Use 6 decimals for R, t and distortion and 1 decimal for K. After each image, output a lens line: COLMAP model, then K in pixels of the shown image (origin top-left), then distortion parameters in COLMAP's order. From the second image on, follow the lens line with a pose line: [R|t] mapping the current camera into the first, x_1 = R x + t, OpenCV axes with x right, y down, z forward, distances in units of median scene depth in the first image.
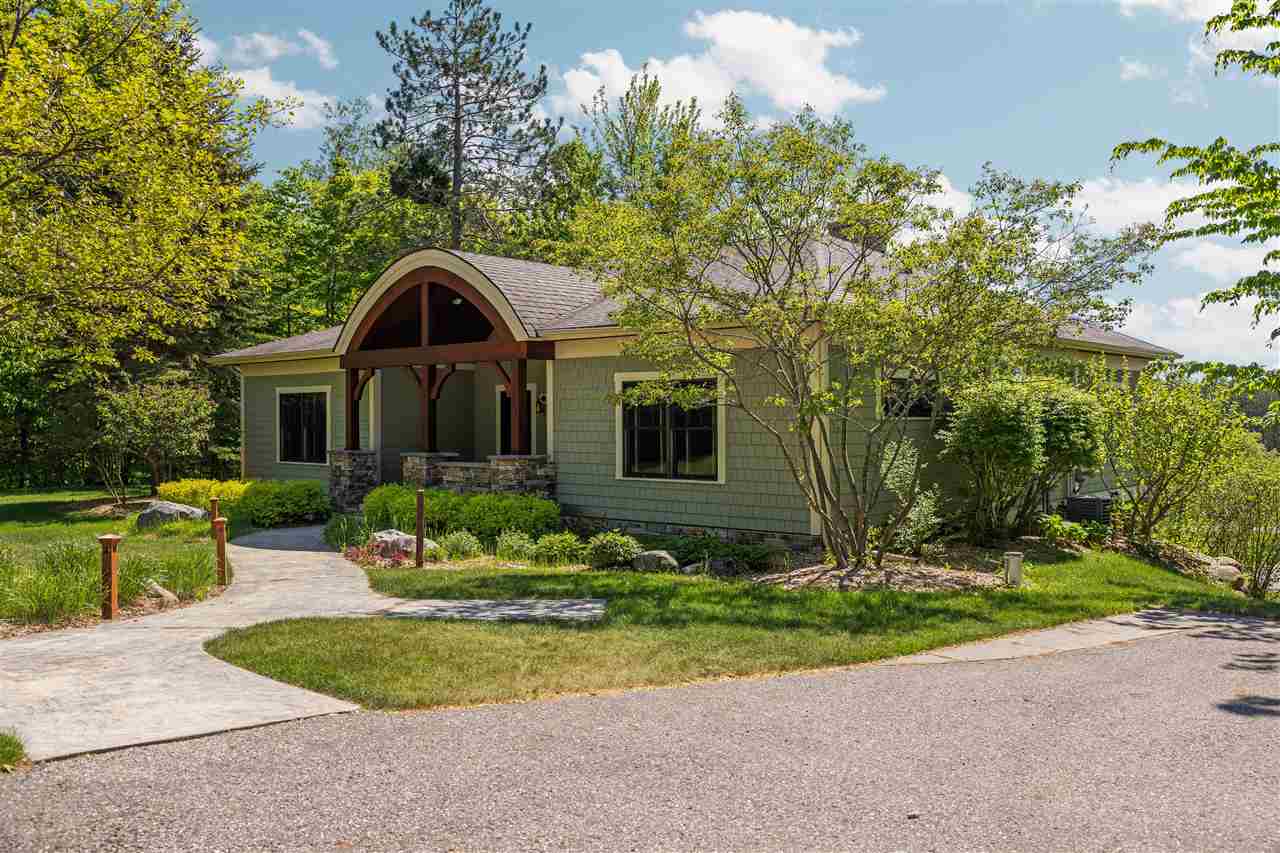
lens RADIAL K [[1093.6, 0, 640.0], [0, 1093.6, 426.5], [0, 0, 1]] dist [-0.004272, -0.002961]
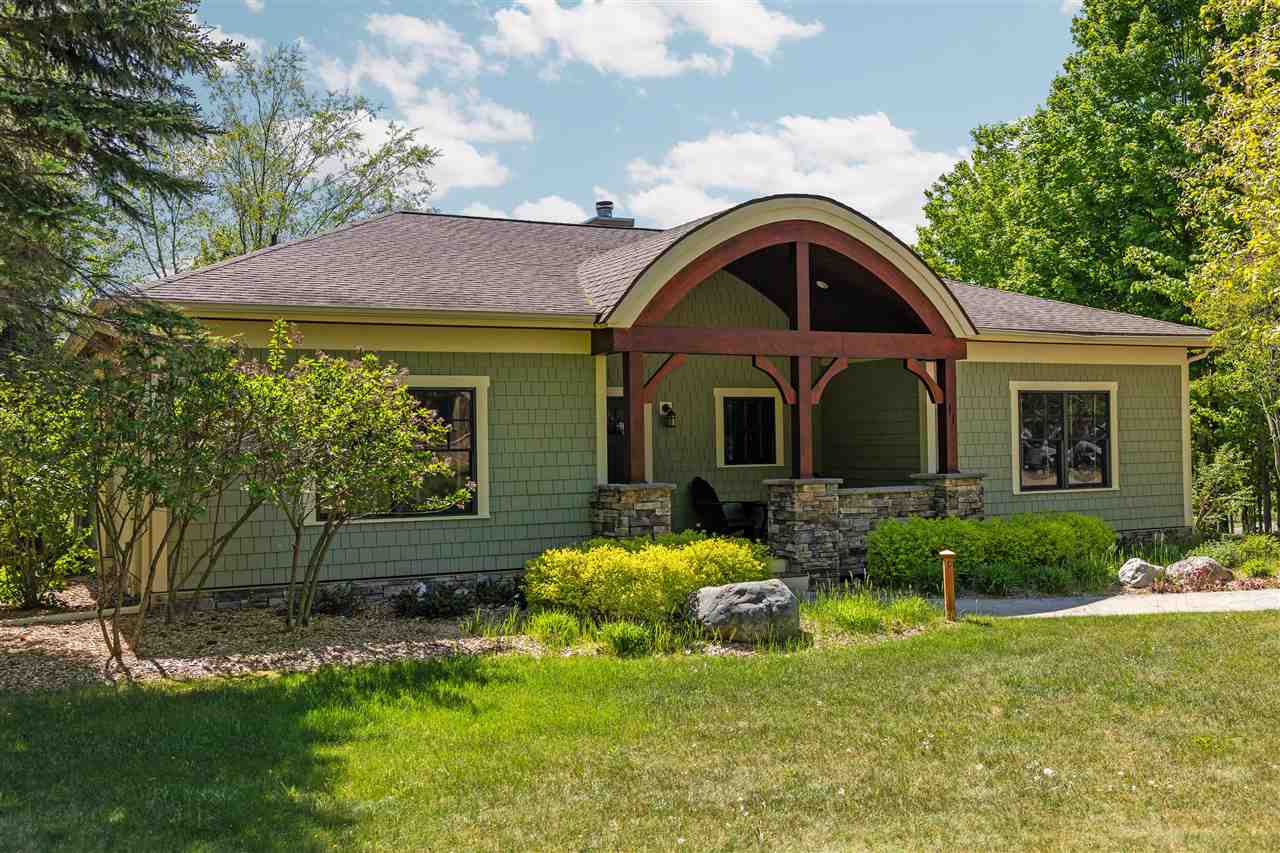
lens RADIAL K [[1254.8, 0, 640.0], [0, 1254.8, 426.5], [0, 0, 1]] dist [0.003128, 0.006411]
pose [[0.358978, 0.008234, 0.933310, -1.006706], [0.022100, 0.999606, -0.017319, 0.001646], [-0.933084, 0.026843, 0.358655, 0.807836]]
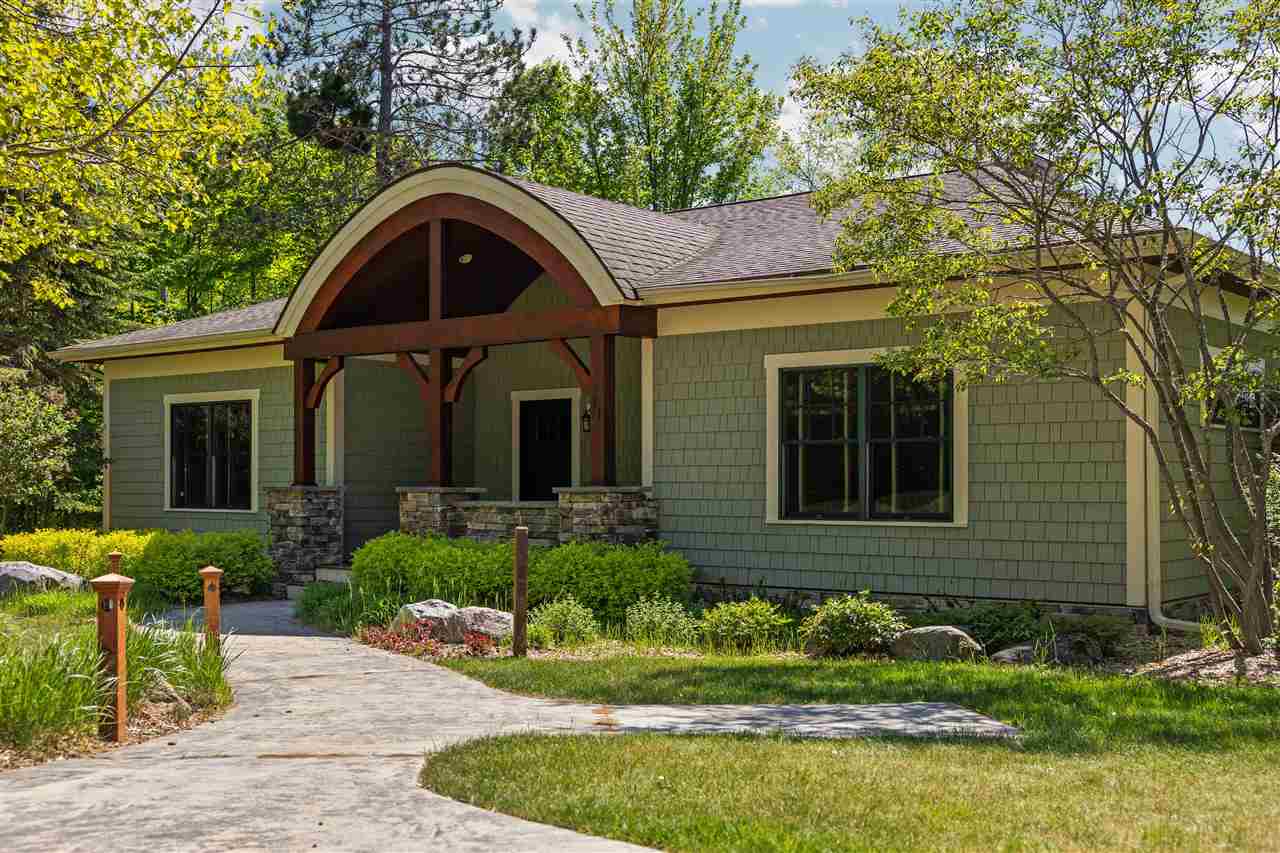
lens RADIAL K [[1459.0, 0, 637.5], [0, 1459.0, 490.8], [0, 0, 1]] dist [-0.006641, 0.002689]
pose [[0.997931, 0.003690, 0.064194, -0.133577], [-0.003486, 0.999989, -0.003290, 0.028863], [-0.064205, 0.003060, 0.997932, 0.144842]]
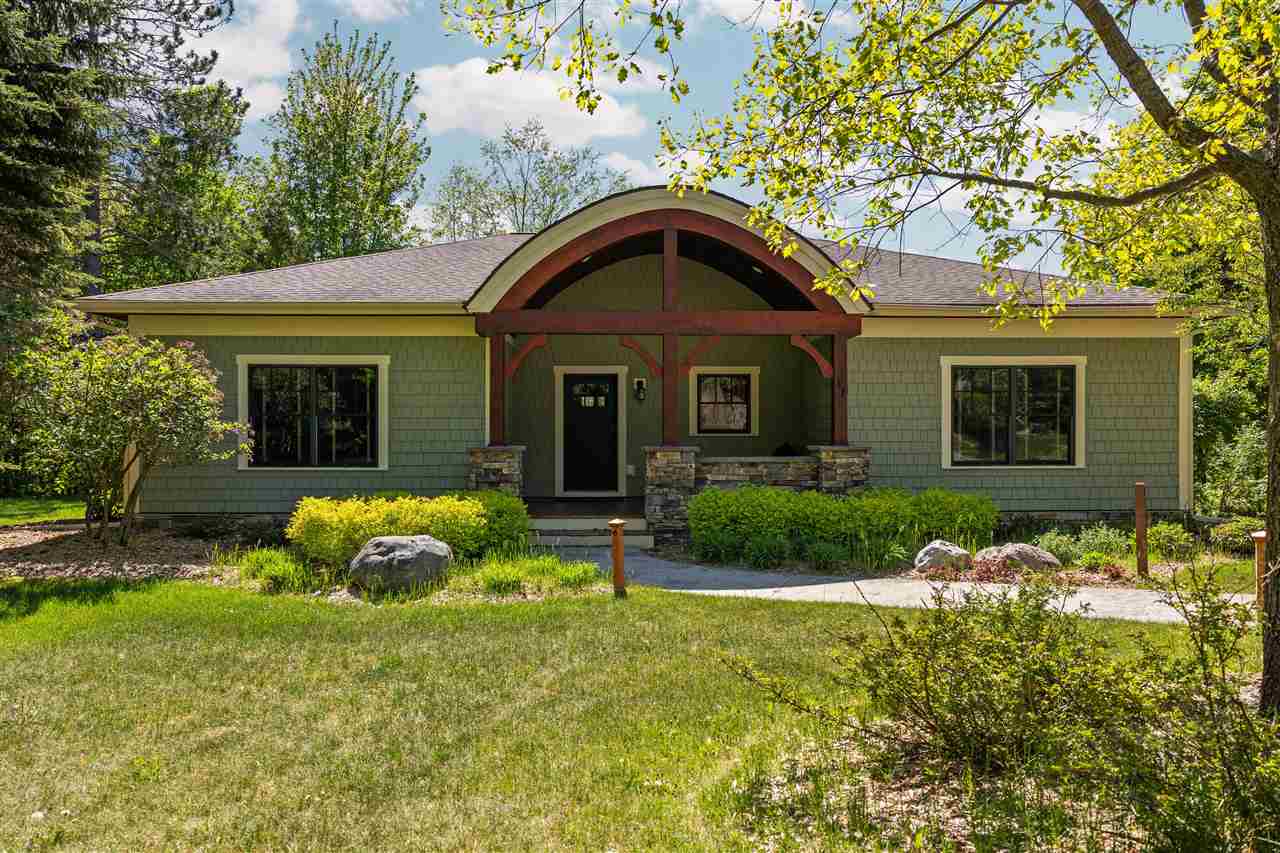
lens RADIAL K [[916.7, 0, 640.0], [0, 916.7, 426.5], [0, 0, 1]] dist [-0.009126, -0.001173]
pose [[0.722197, -0.002637, 0.691682, -0.668013], [0.003976, 0.999992, -0.000338, 0.009897], [-0.691676, 0.002994, 0.722202, 0.541837]]
